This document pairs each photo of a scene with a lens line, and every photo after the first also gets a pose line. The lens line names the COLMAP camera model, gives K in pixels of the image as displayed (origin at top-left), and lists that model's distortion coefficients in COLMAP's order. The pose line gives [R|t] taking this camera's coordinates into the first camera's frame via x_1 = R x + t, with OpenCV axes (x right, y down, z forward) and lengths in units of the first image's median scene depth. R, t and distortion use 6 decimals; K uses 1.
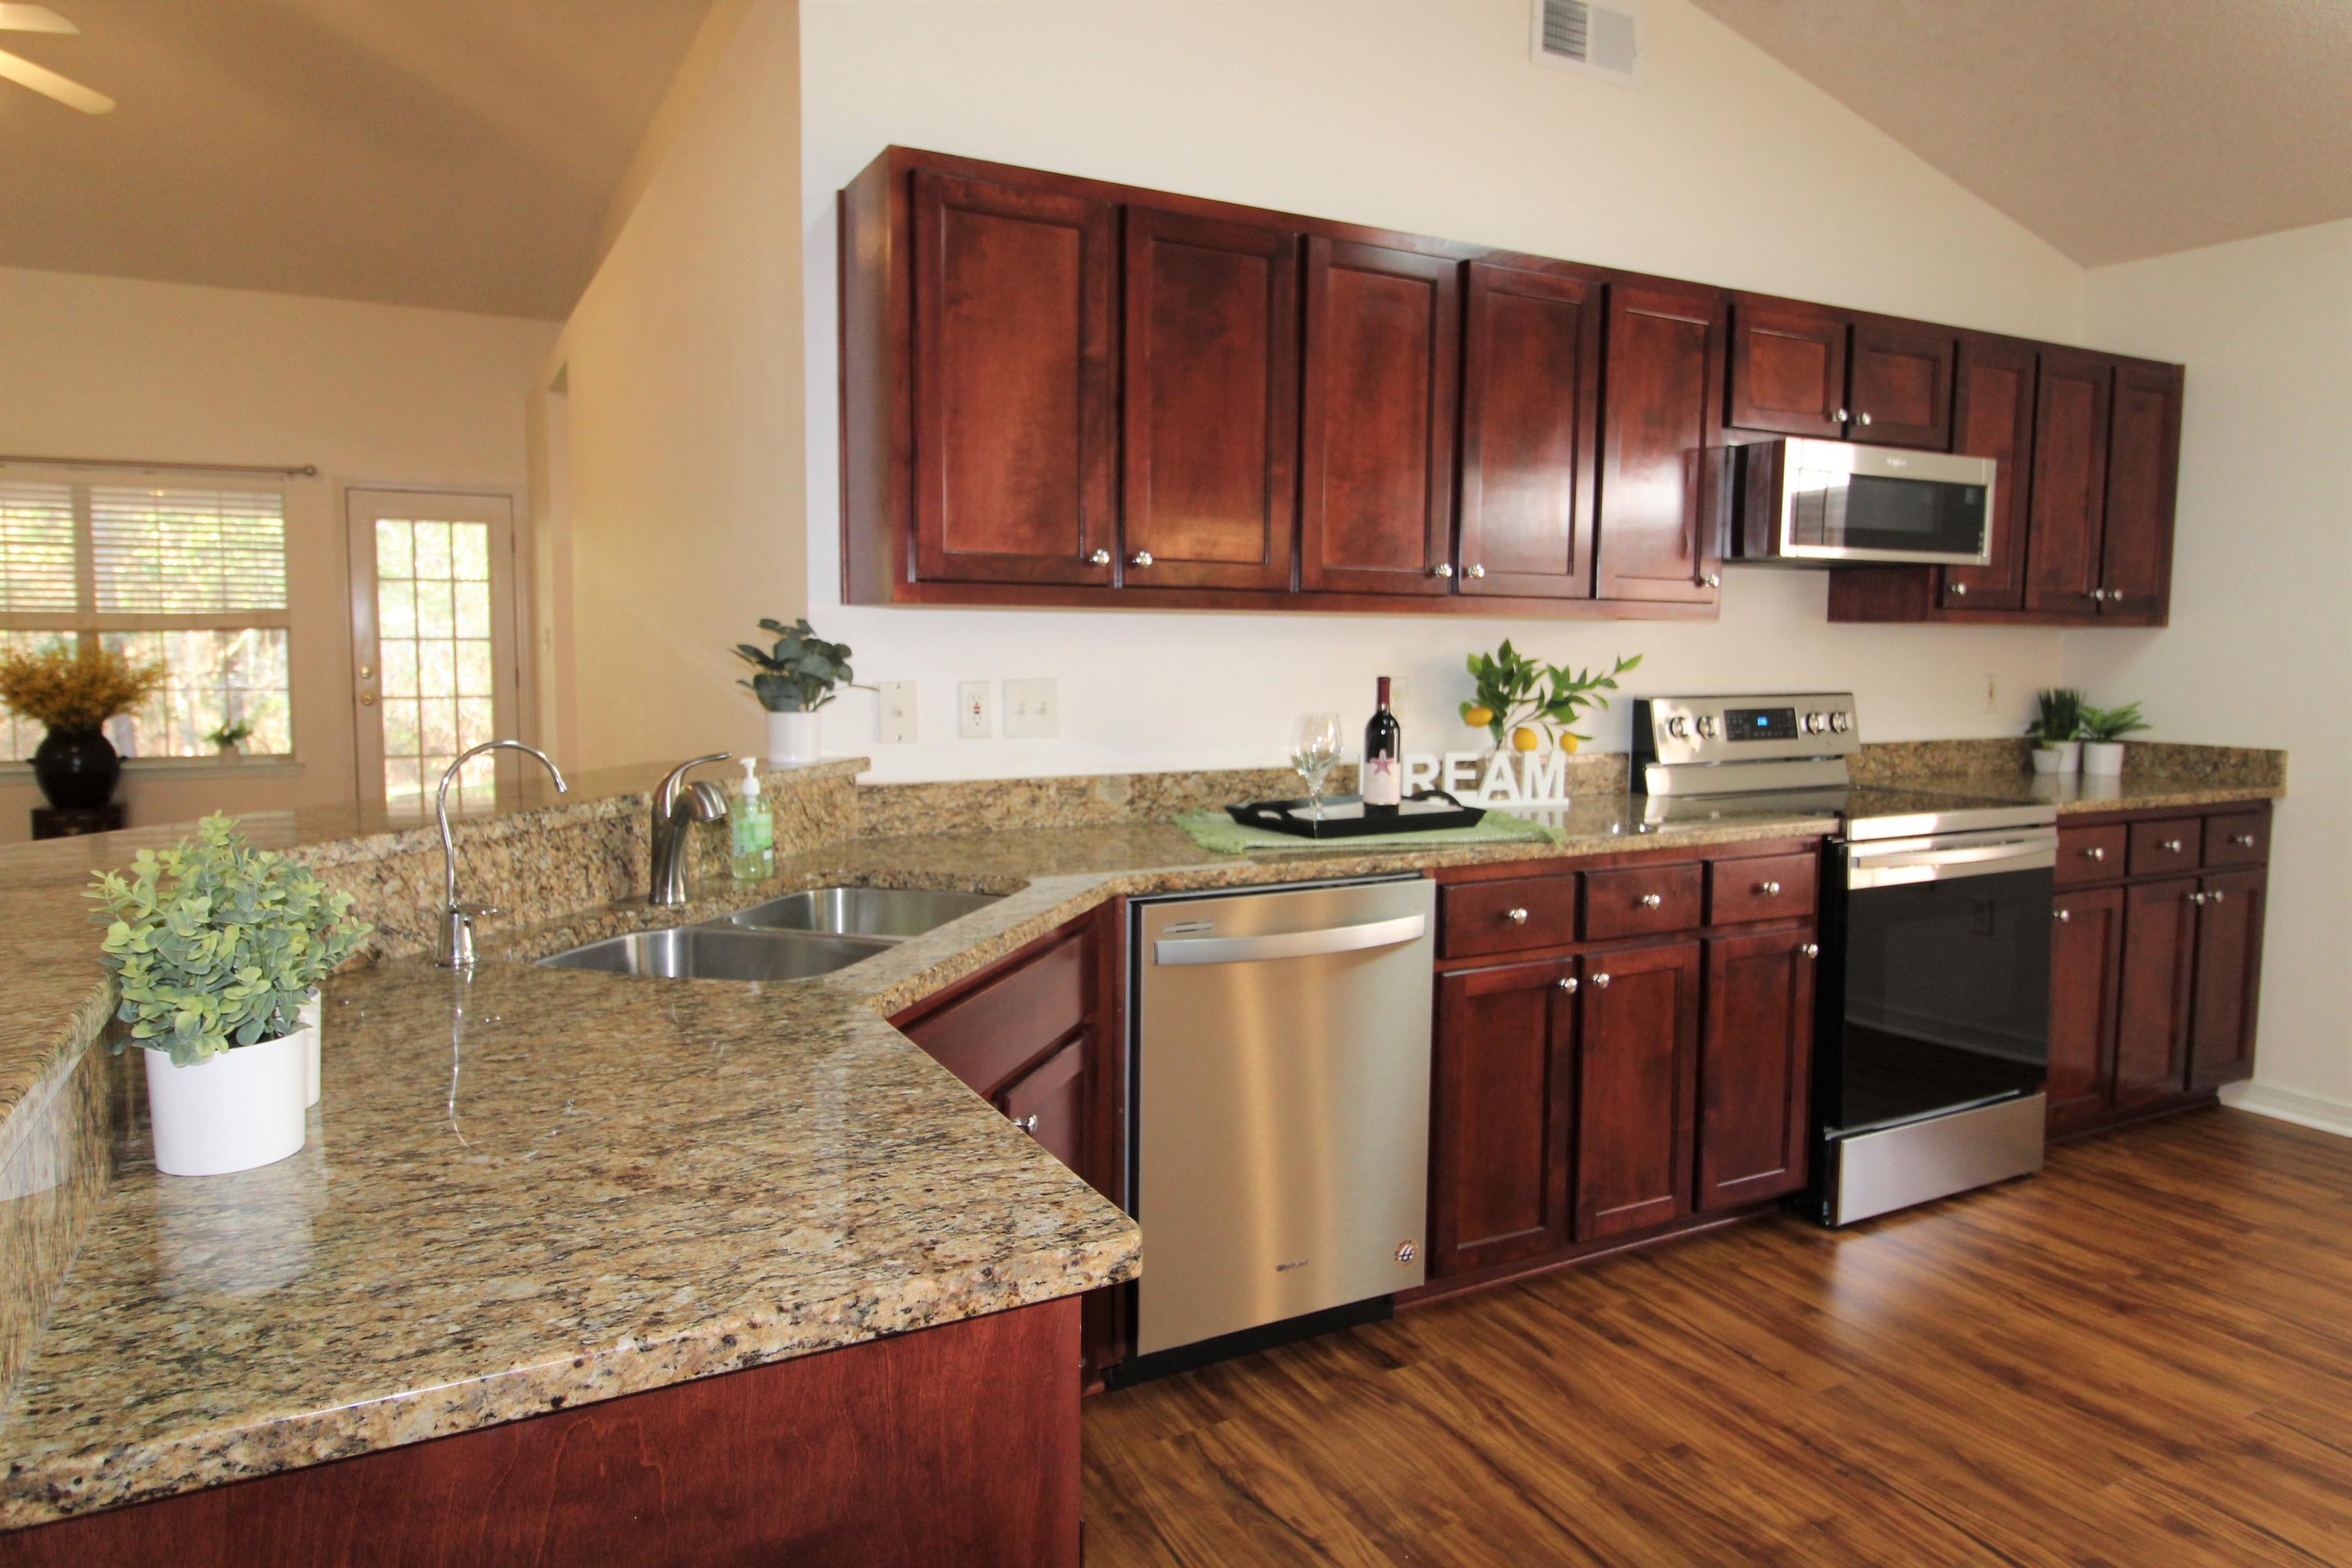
lens RADIAL K [[1456.5, 0, 1176.0], [0, 1456.5, 757.5], [0, 0, 1]] dist [0.010216, -0.012294]
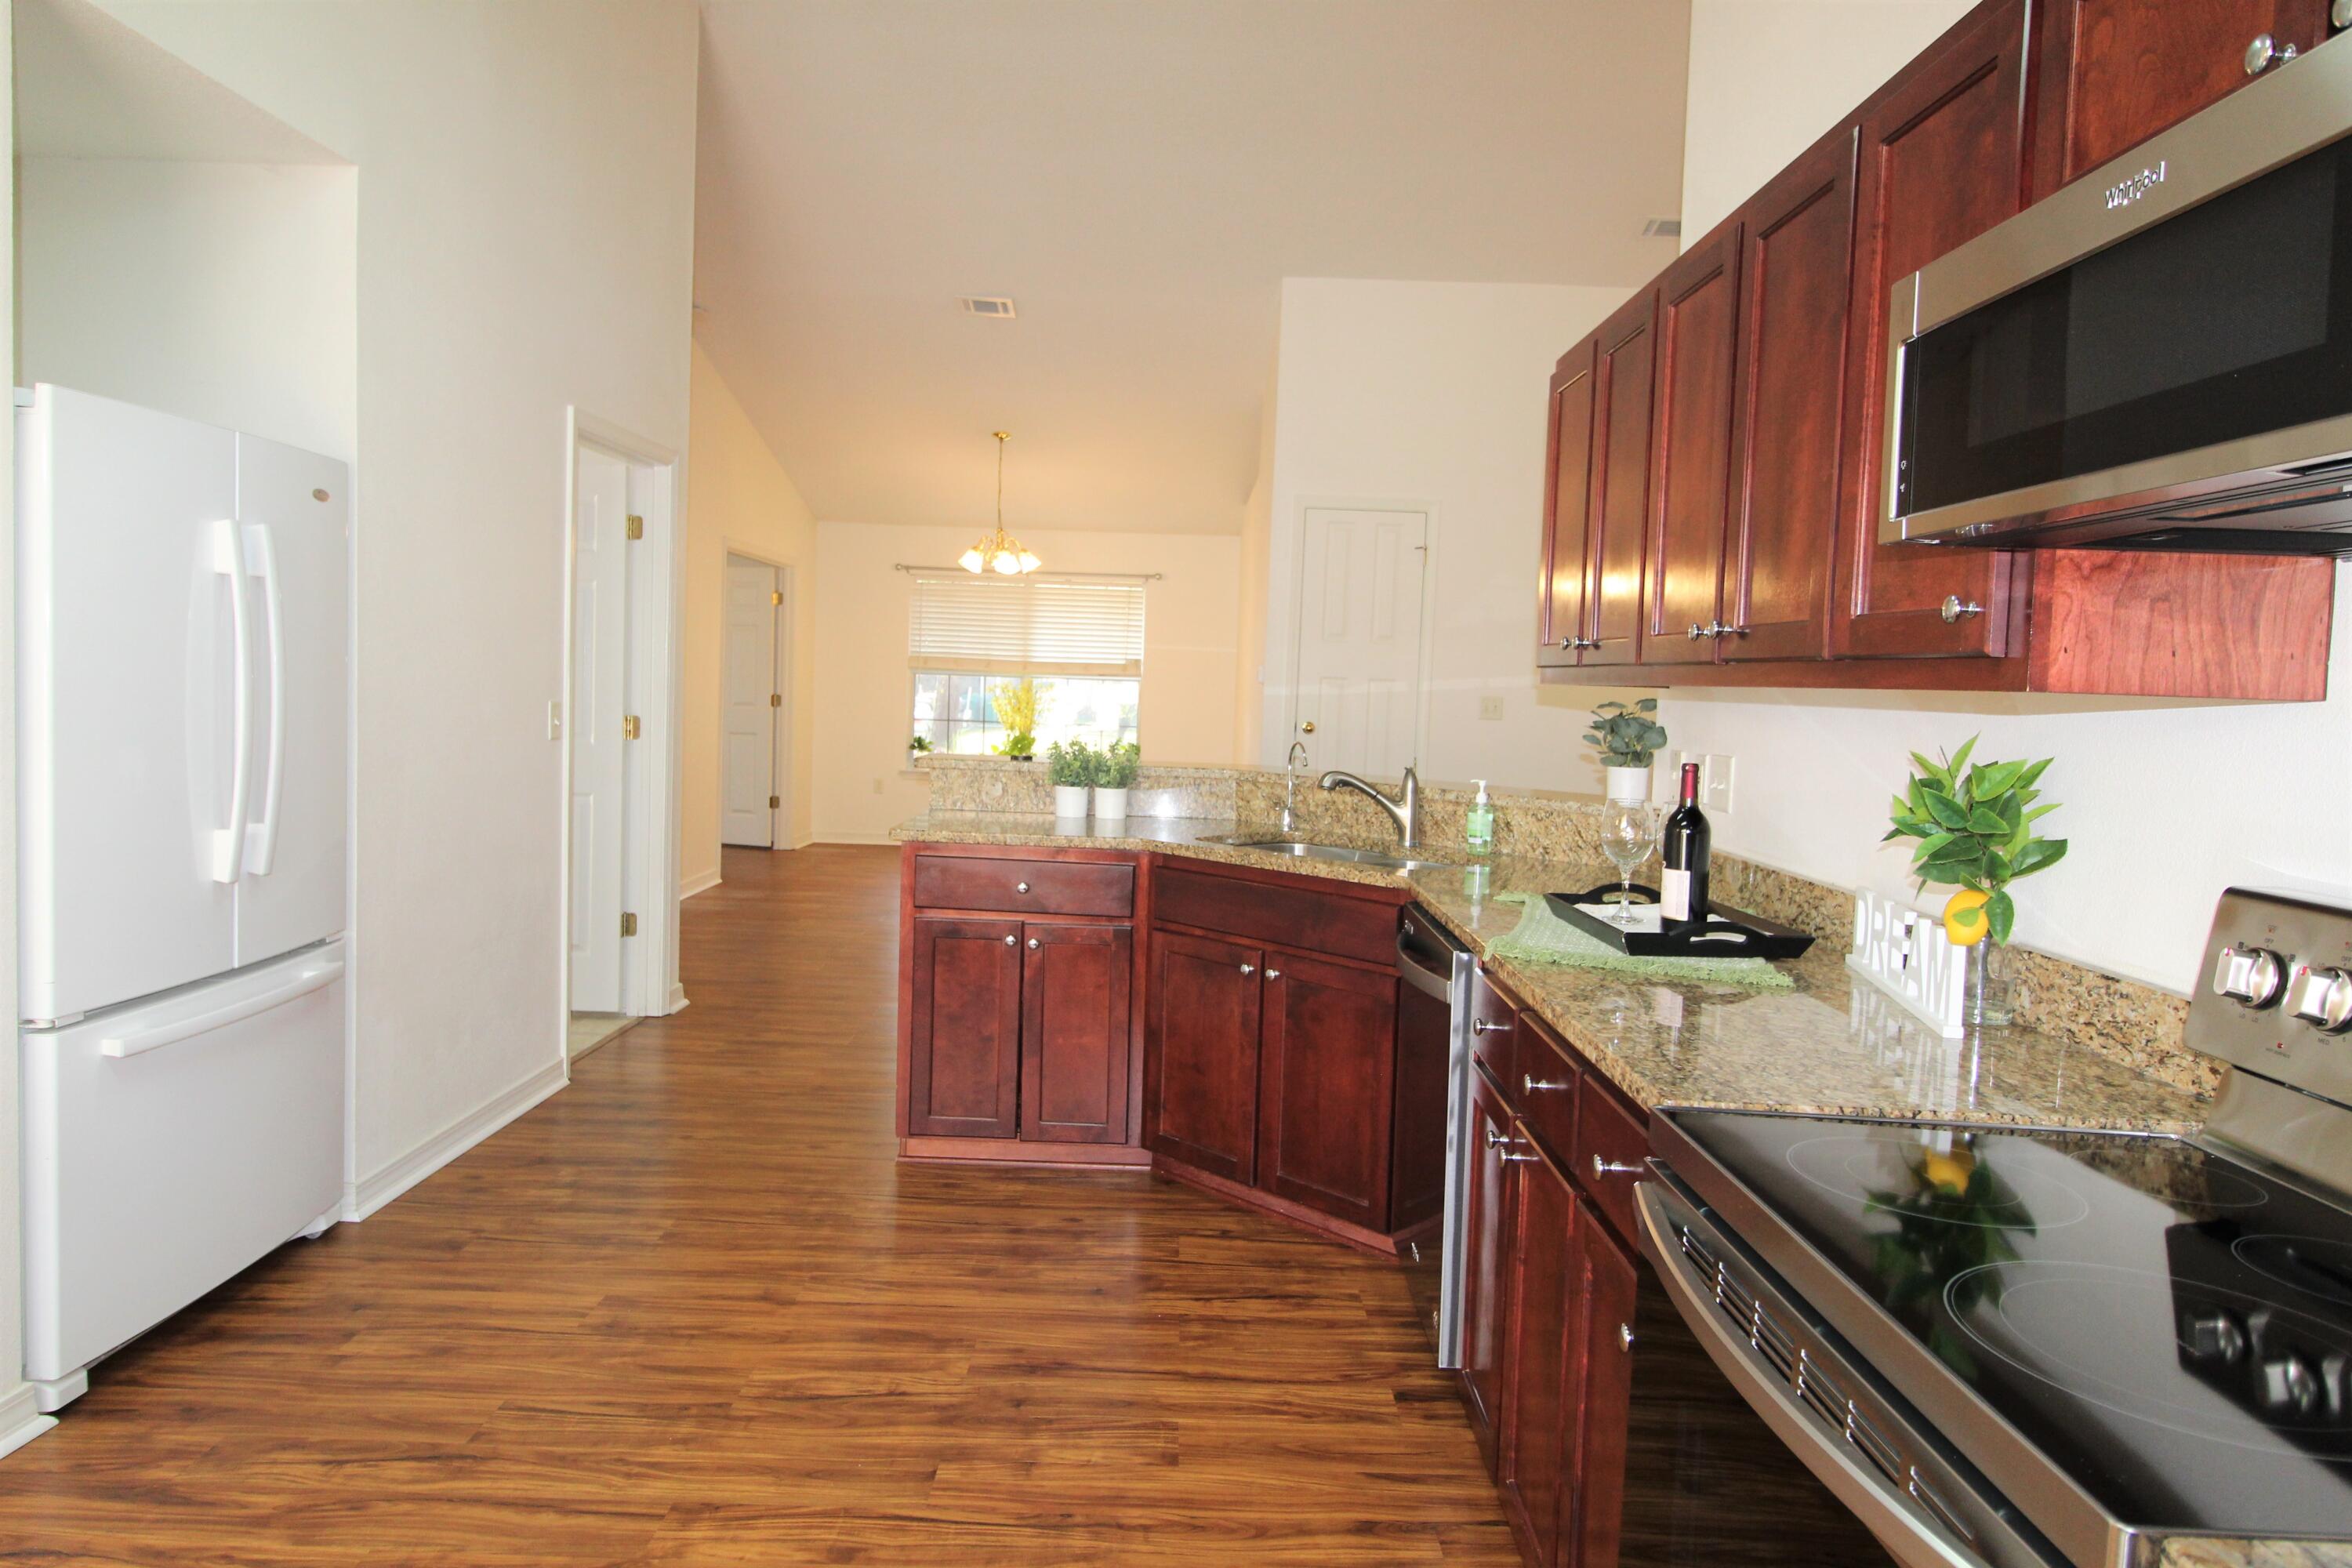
lens RADIAL K [[1456.5, 0, 1173.5], [0, 1456.5, 756.9], [0, 0, 1]] dist [0.010216, -0.012294]
pose [[-0.475128, 0.020337, -0.879682, 1.058102], [-0.113825, 0.989913, 0.084363, -0.100686], [0.872524, 0.140213, -0.468020, 1.191912]]
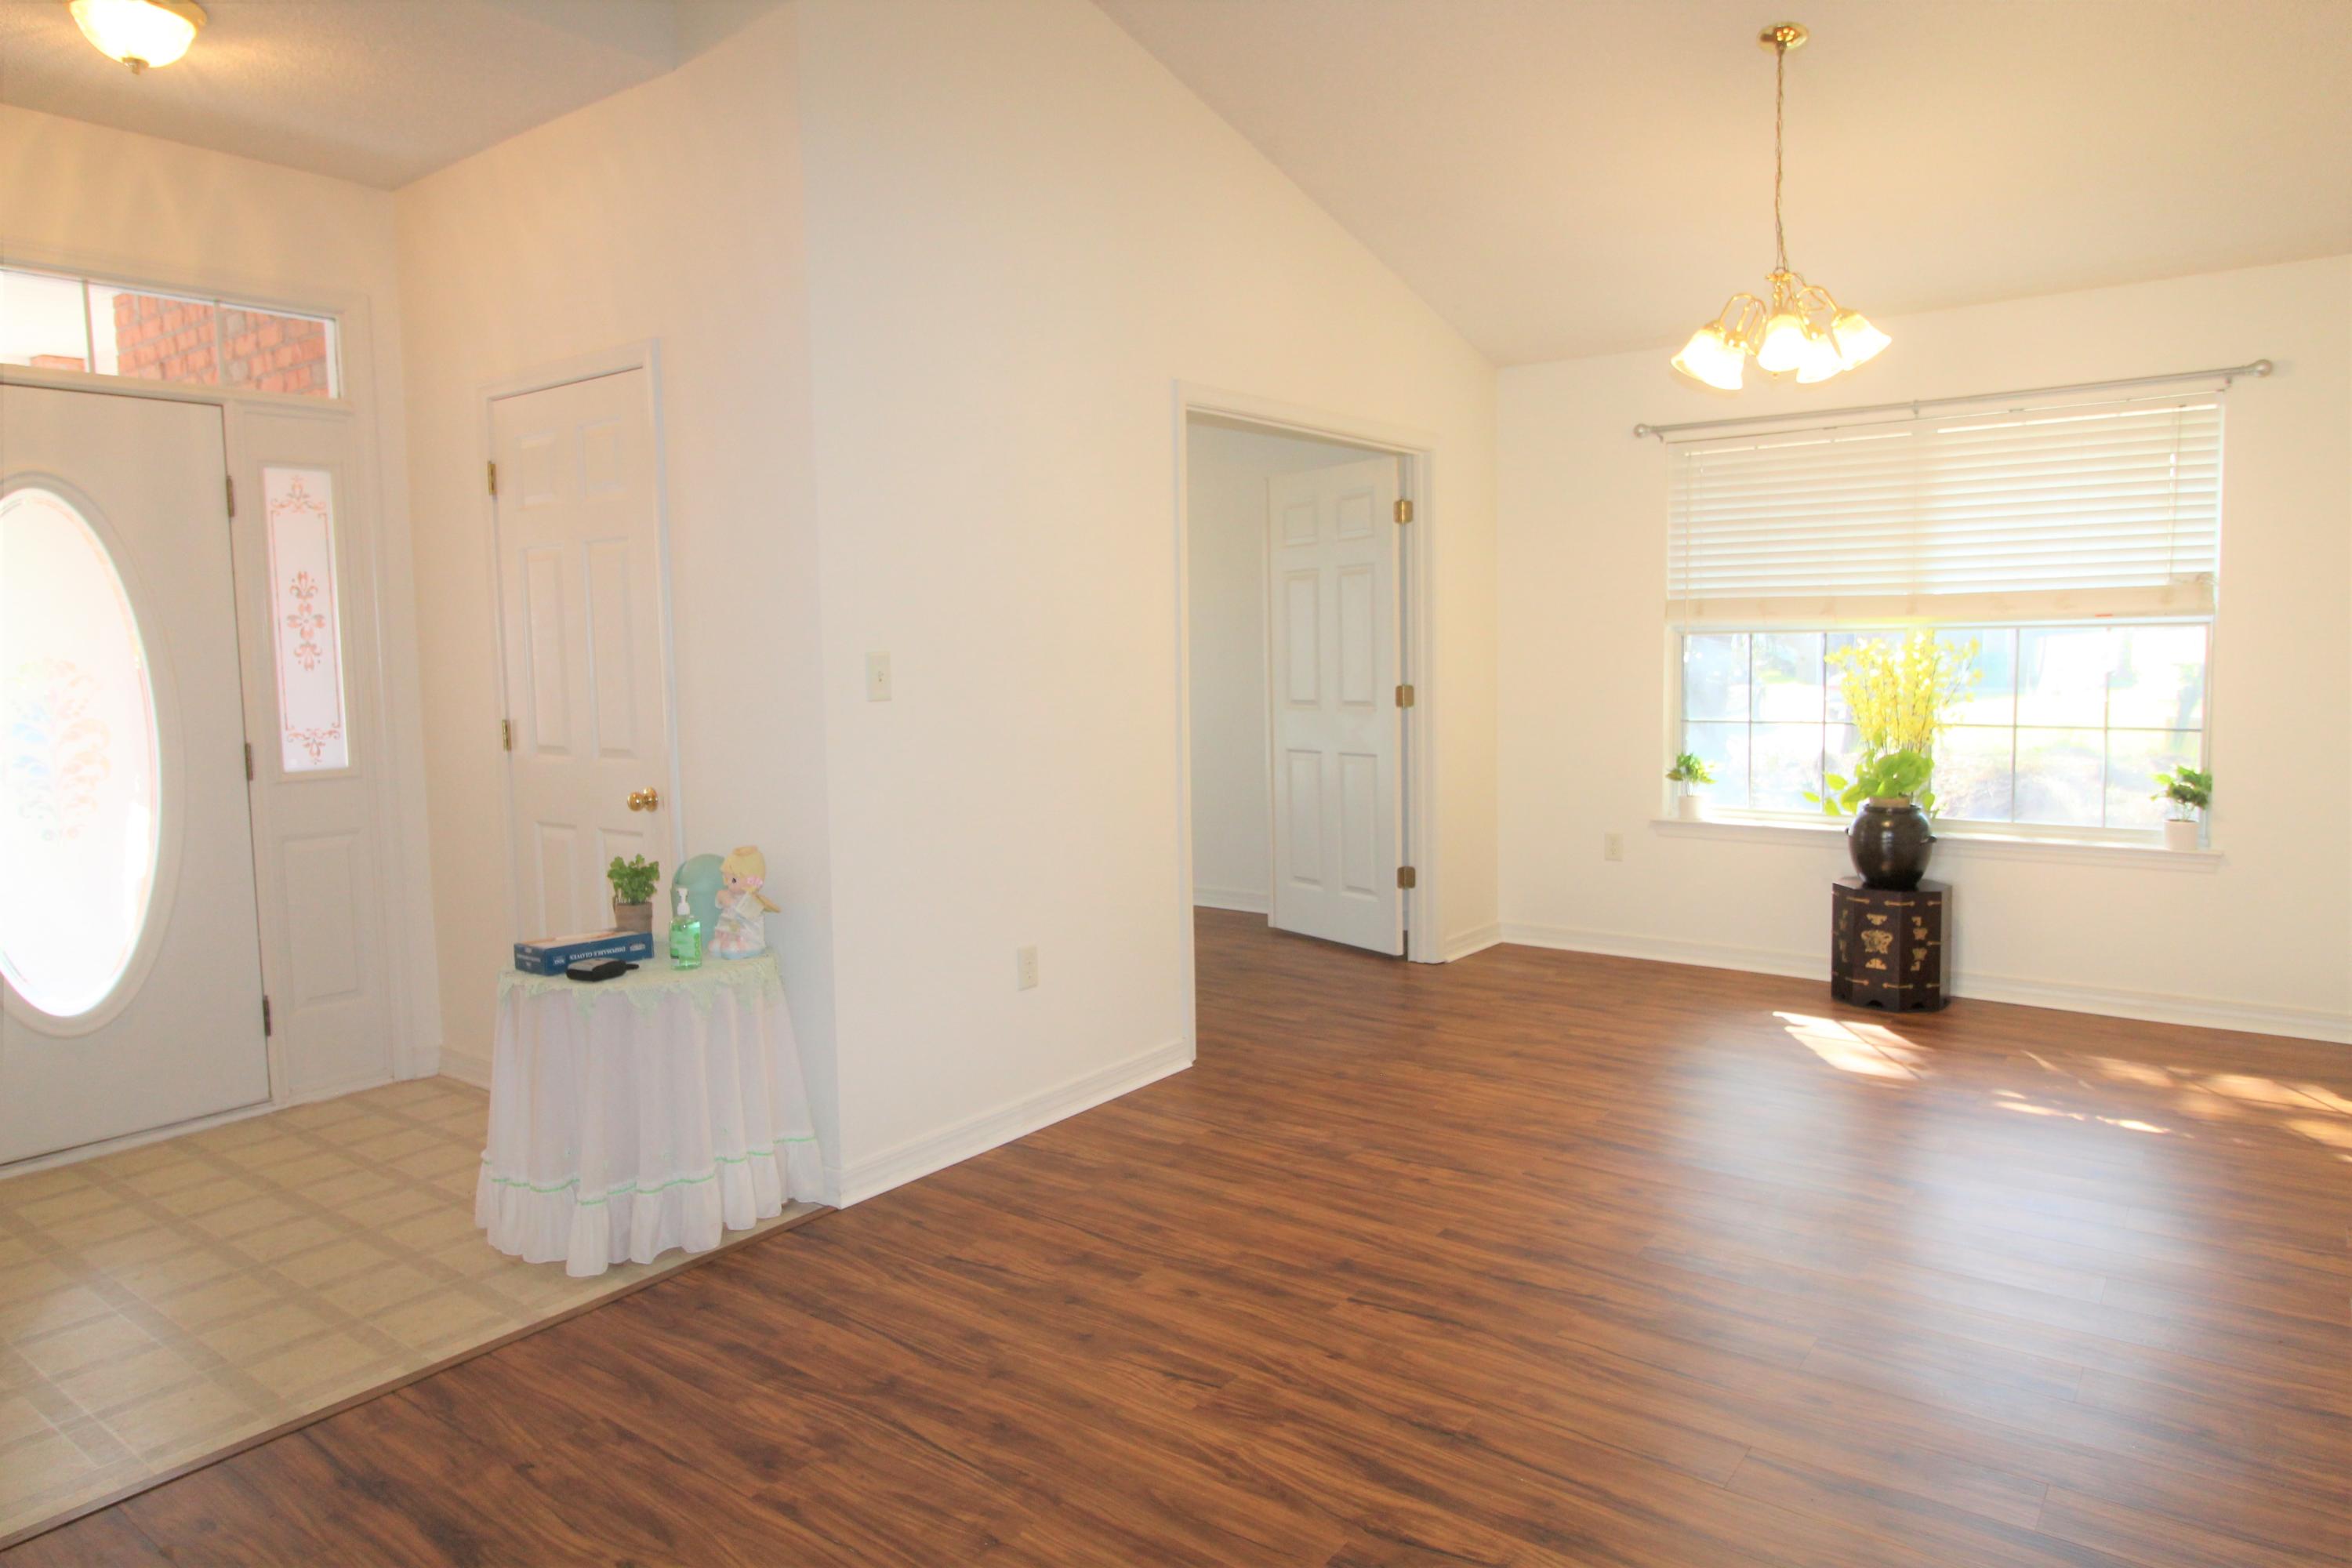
lens RADIAL K [[1456.5, 0, 1169.9], [0, 1456.5, 751.2], [0, 0, 1]] dist [0.010216, -0.012294]
pose [[-0.911012, 0.039147, -0.410518, -0.584178], [-0.024889, 0.988450, 0.149493, -0.037800], [0.411628, 0.146407, -0.899515, 0.277713]]
